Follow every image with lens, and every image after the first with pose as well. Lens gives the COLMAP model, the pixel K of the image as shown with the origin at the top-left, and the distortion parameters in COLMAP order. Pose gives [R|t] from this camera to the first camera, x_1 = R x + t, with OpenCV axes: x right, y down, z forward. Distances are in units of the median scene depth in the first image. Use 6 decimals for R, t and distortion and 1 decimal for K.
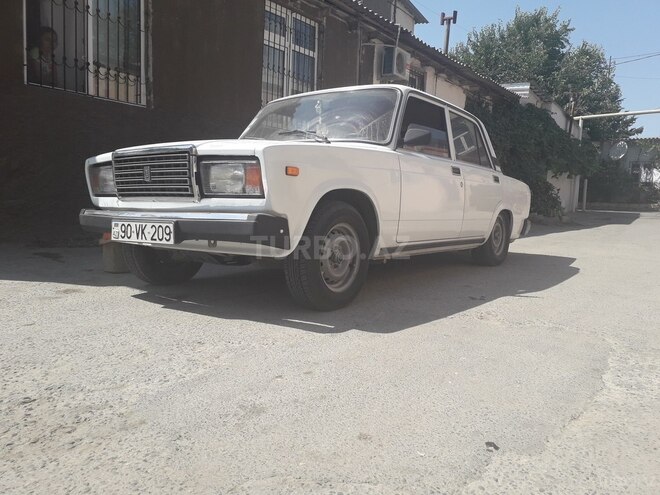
lens RADIAL K [[528.1, 0, 330.0], [0, 528.1, 247.5], [0, 0, 1]] dist [0.056167, -0.097351]
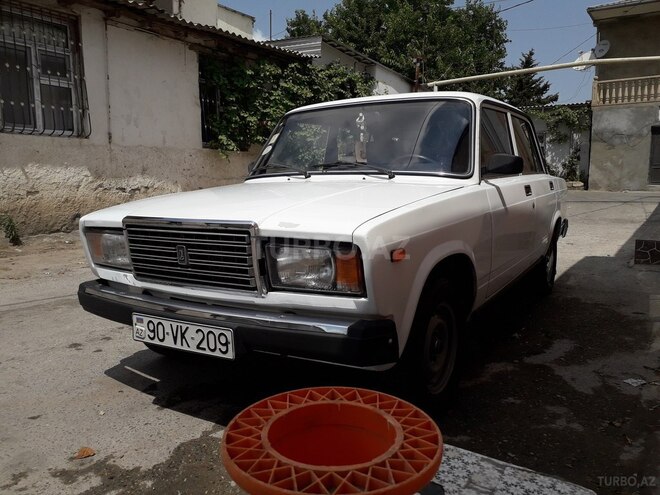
lens RADIAL K [[528.1, 0, 330.0], [0, 528.1, 247.5], [0, 0, 1]] dist [0.056167, -0.097351]
pose [[0.995419, -0.059222, 0.075056, -0.204336], [0.053224, 0.995409, 0.079546, -0.203521], [-0.079423, -0.075186, 0.994002, 0.274567]]
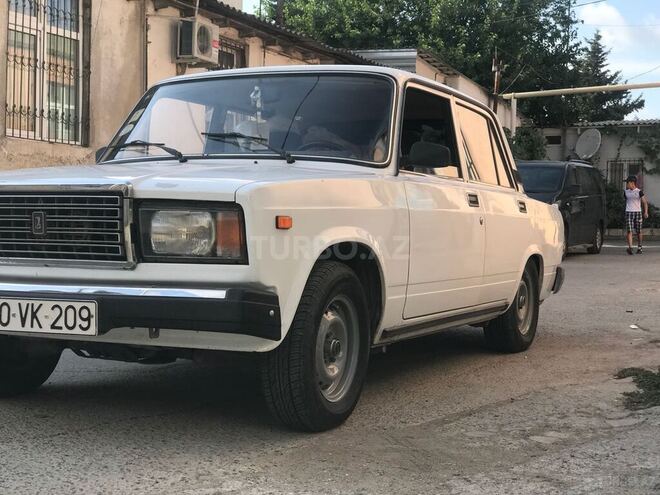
lens RADIAL K [[1102.2, 0, 330.0], [0, 1102.2, 247.5], [0, 0, 1]] dist [-0.001552, 0.063647]
pose [[0.981541, -0.007134, 0.191116, -0.265026], [0.016888, 0.998634, -0.049456, -0.040248], [-0.190502, 0.051771, 0.980321, -0.360489]]
